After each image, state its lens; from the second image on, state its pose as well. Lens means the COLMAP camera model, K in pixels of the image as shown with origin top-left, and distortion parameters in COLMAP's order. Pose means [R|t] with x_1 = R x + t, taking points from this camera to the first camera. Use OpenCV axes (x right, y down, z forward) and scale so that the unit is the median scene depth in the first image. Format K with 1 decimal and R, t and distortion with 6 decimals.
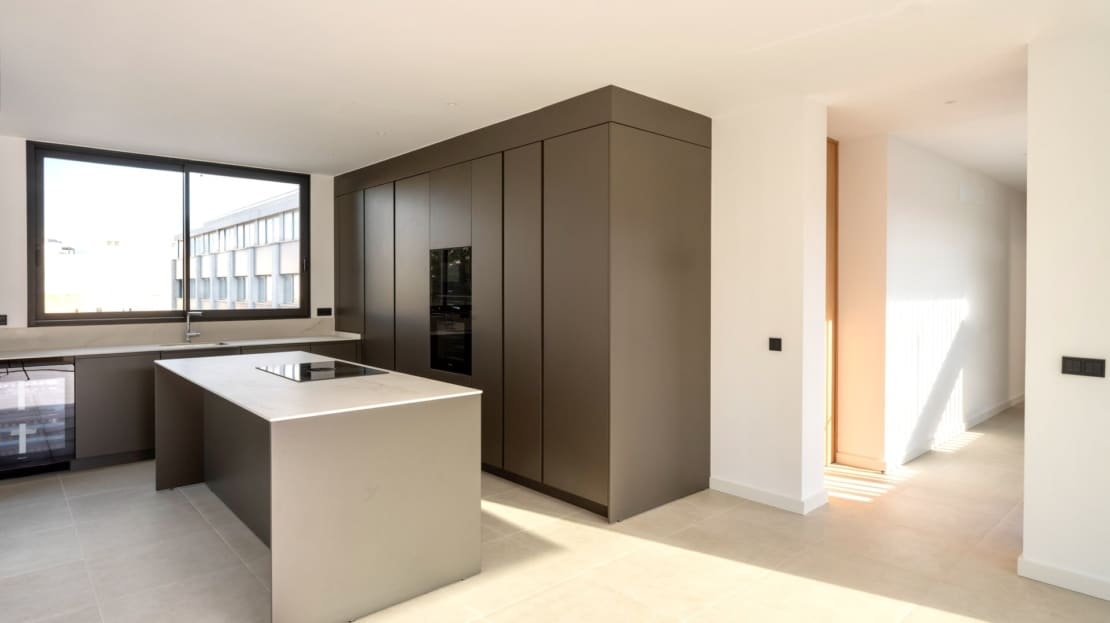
lens RADIAL K [[625.1, 0, 557.2], [0, 625.1, 293.8], [0, 0, 1]] dist [0.003697, 0.000996]
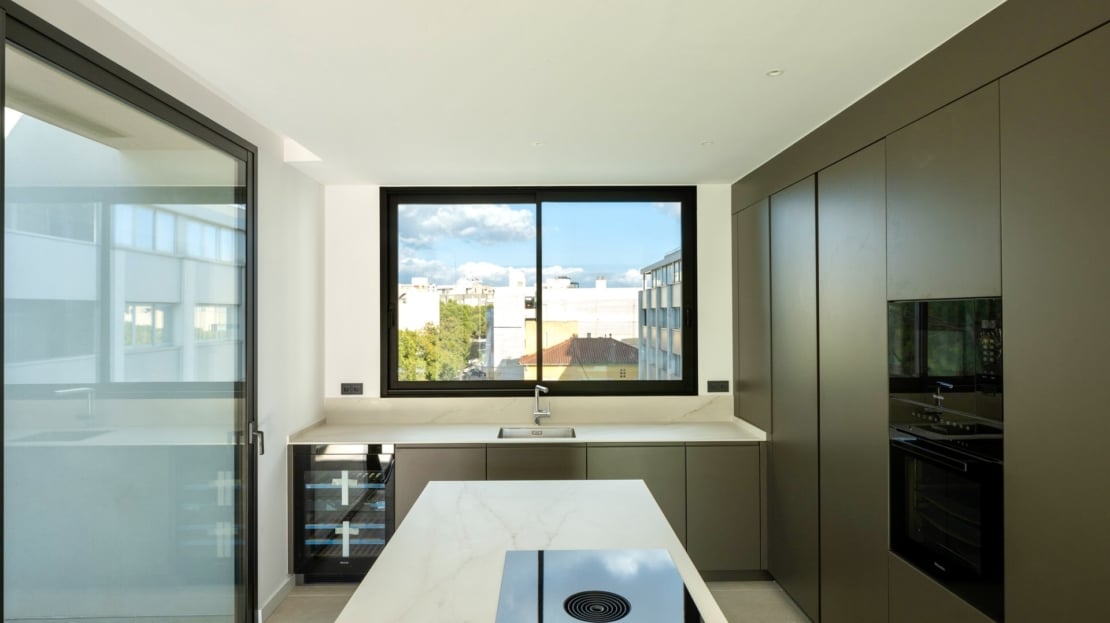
lens RADIAL K [[625.1, 0, 538.6], [0, 625.1, 304.9], [0, 0, 1]] dist [0.003697, 0.000996]
pose [[0.744233, -0.012320, -0.667806, -0.070435], [-0.001530, 0.999796, -0.020150, -0.048870], [0.667918, 0.016018, 0.744062, 0.399985]]
